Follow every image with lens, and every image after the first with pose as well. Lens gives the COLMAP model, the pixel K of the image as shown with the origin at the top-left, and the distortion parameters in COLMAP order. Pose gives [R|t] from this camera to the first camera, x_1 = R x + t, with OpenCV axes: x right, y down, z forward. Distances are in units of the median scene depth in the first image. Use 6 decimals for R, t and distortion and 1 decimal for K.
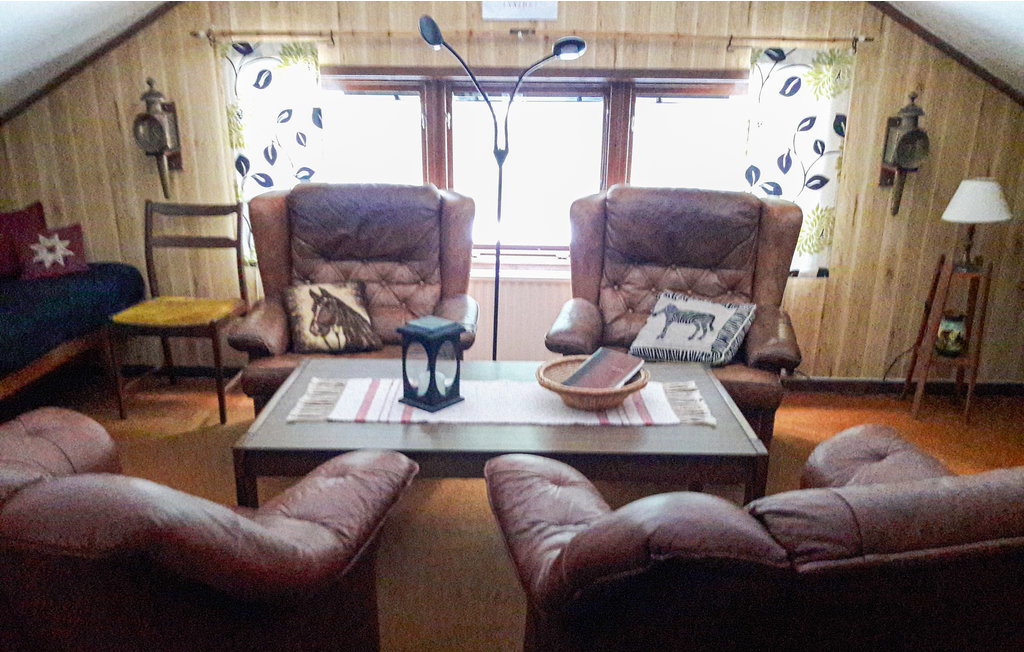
lens RADIAL K [[803.6, 0, 512.0], [0, 803.6, 326.0], [0, 0, 1]] dist [-0.008799, -0.068746]
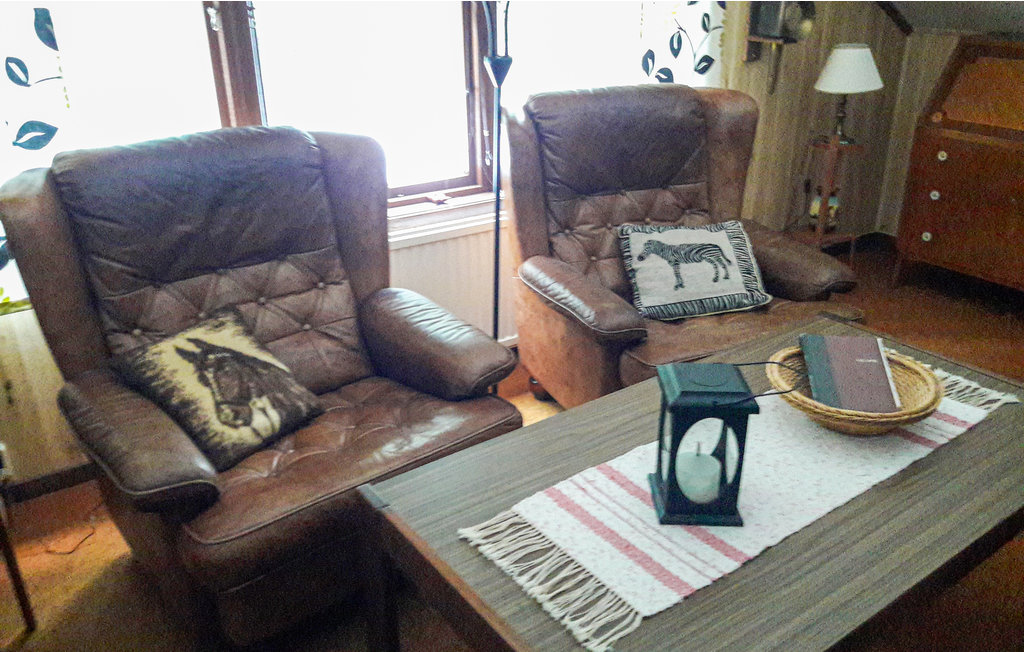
lens RADIAL K [[803.6, 0, 512.0], [0, 803.6, 326.0], [0, 0, 1]] dist [-0.008799, -0.068746]
pose [[0.812989, -0.257672, 0.522163, -0.332815], [0.184410, 0.964536, 0.188849, -0.115443], [-0.552306, -0.057241, 0.831674, 0.402427]]
